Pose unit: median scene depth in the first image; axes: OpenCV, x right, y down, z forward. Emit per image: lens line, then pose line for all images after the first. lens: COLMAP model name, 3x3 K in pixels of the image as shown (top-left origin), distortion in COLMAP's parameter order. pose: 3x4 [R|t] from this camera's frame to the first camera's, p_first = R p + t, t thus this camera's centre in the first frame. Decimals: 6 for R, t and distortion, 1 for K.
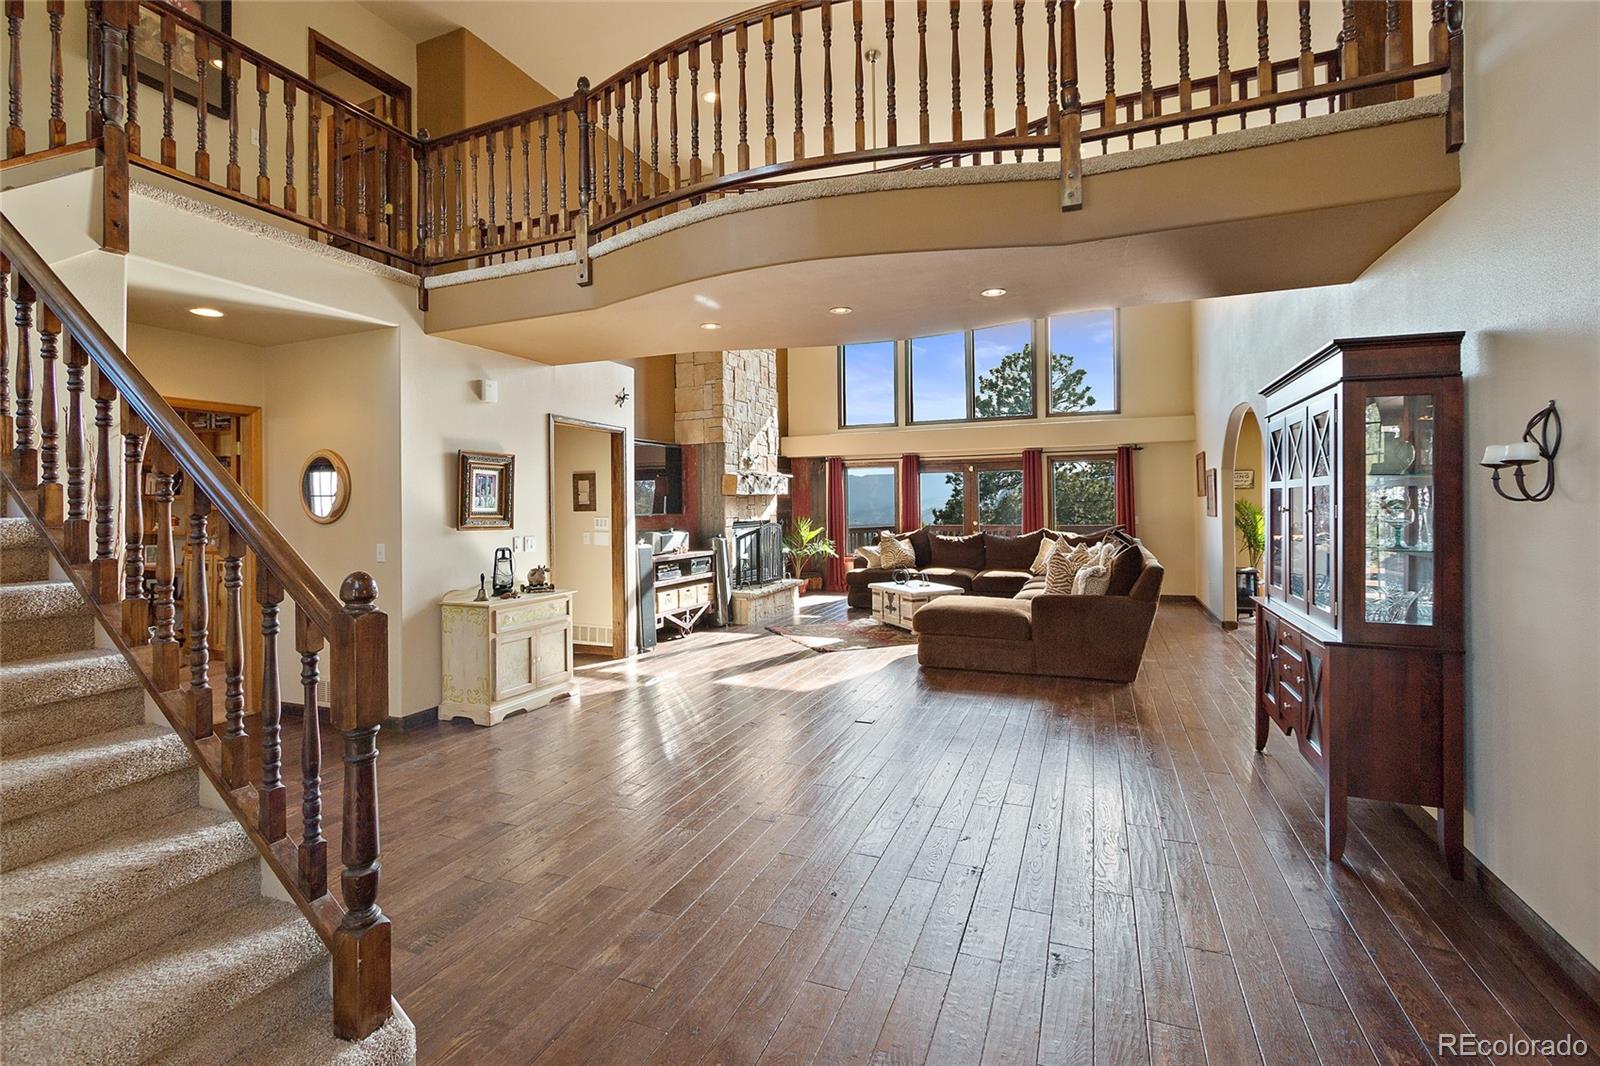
lens RADIAL K [[730.8, 0, 753.6], [0, 730.8, 505.4], [0, 0, 1]] dist [-0.005591, 0.002035]
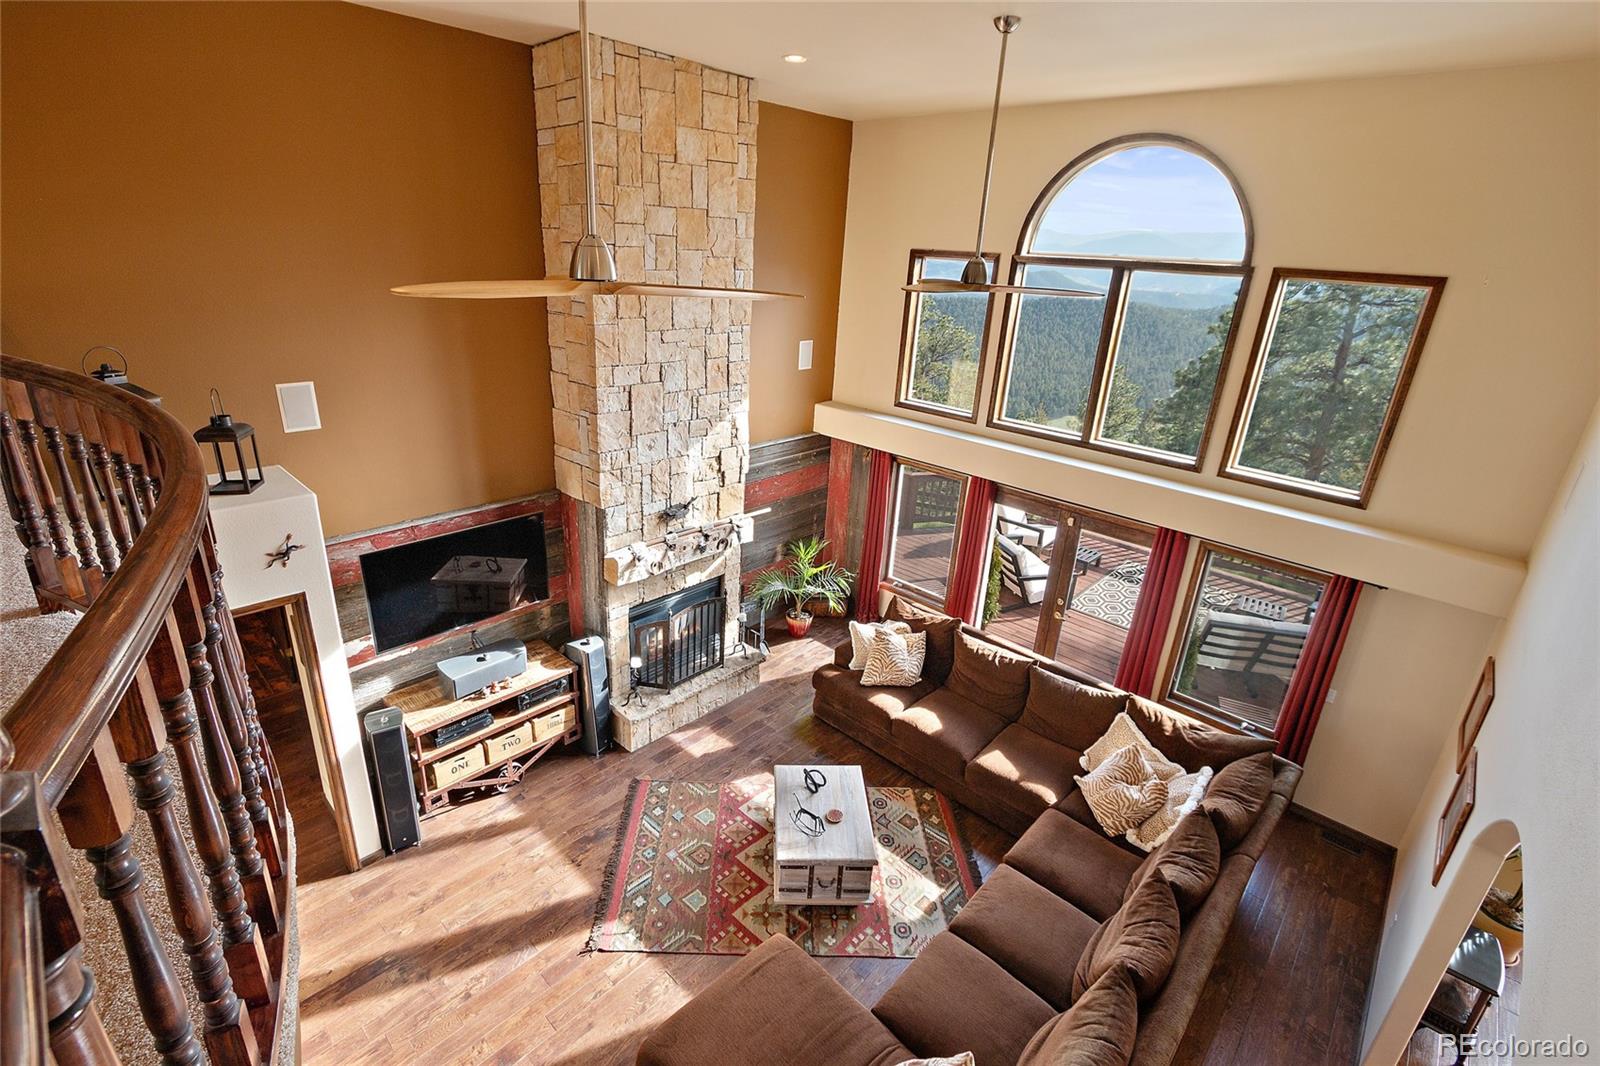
lens RADIAL K [[730.8, 0, 787.5], [0, 730.8, 541.9], [0, 0, 1]] dist [-0.005591, 0.002035]
pose [[0.949193, 0.174353, -0.261980, 0.273527], [-0.065536, 0.923757, 0.377330, -0.294148], [0.307794, -0.340990, 0.888250, 0.442448]]
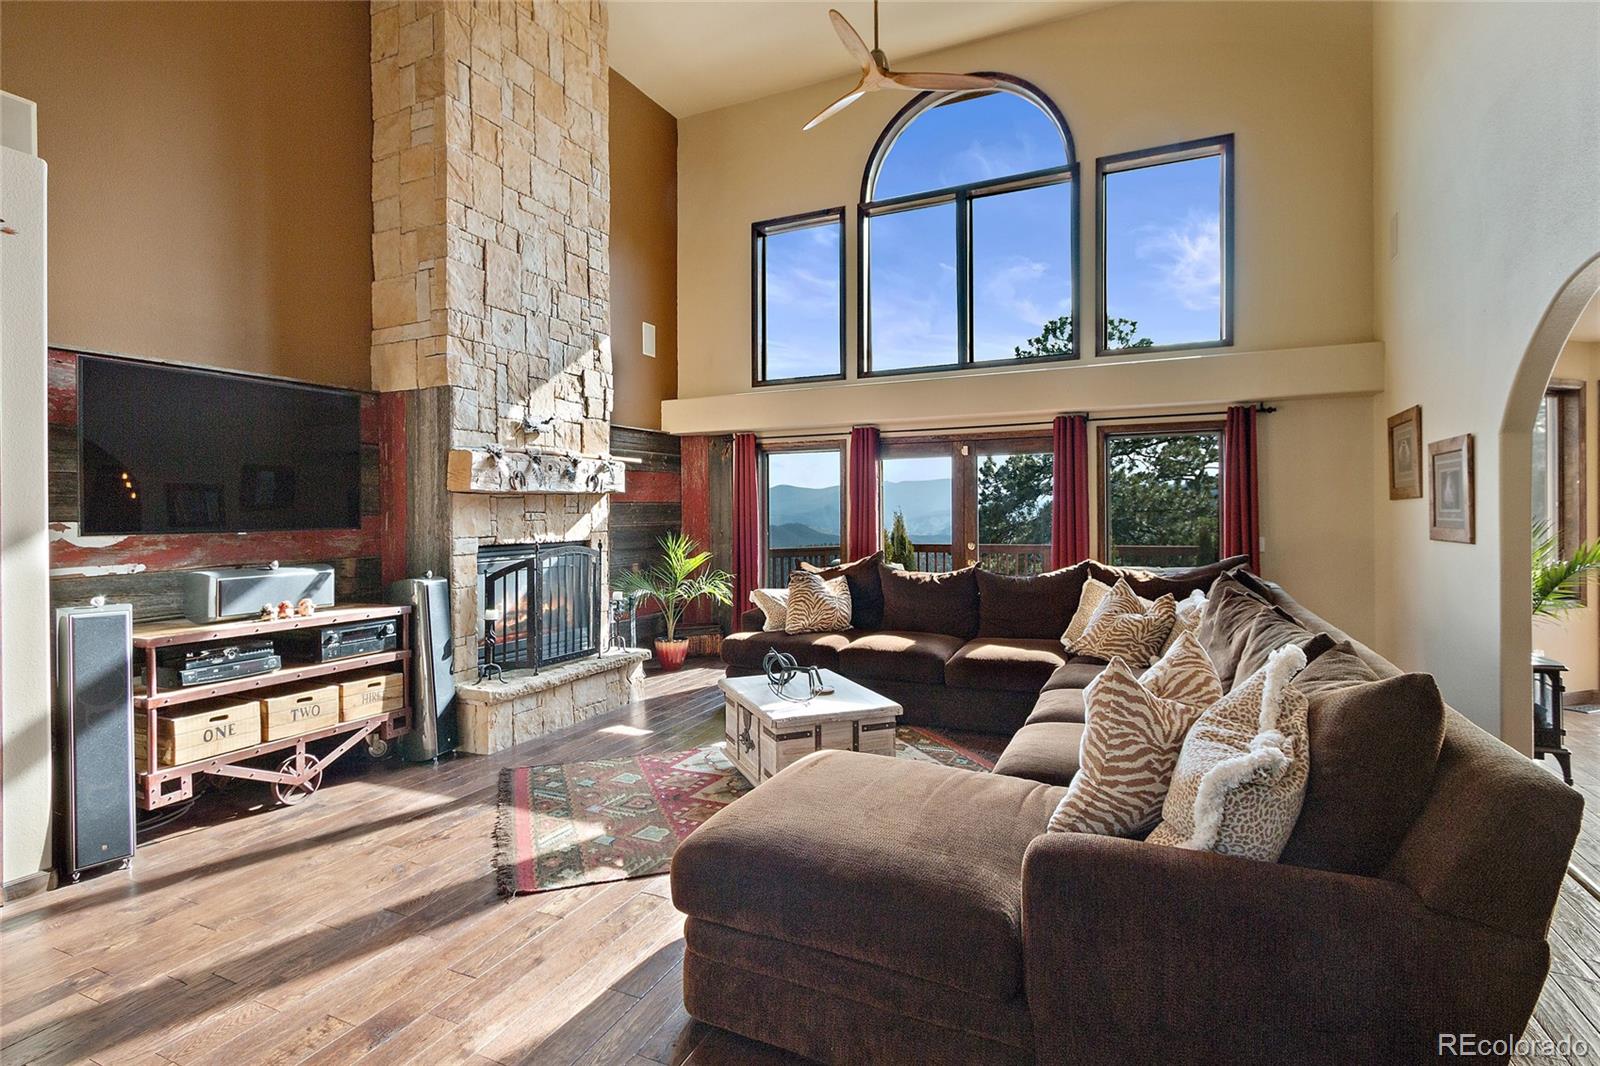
lens RADIAL K [[795.5, 0, 790.8], [0, 795.5, 533.1], [0, 0, 1]] dist [0.002030, 0.001461]
pose [[0.999925, 0.005331, 0.011057, 0.176991], [-0.005608, 0.999667, 0.025199, -0.000892], [-0.010919, -0.025259, 0.999621, 0.431474]]
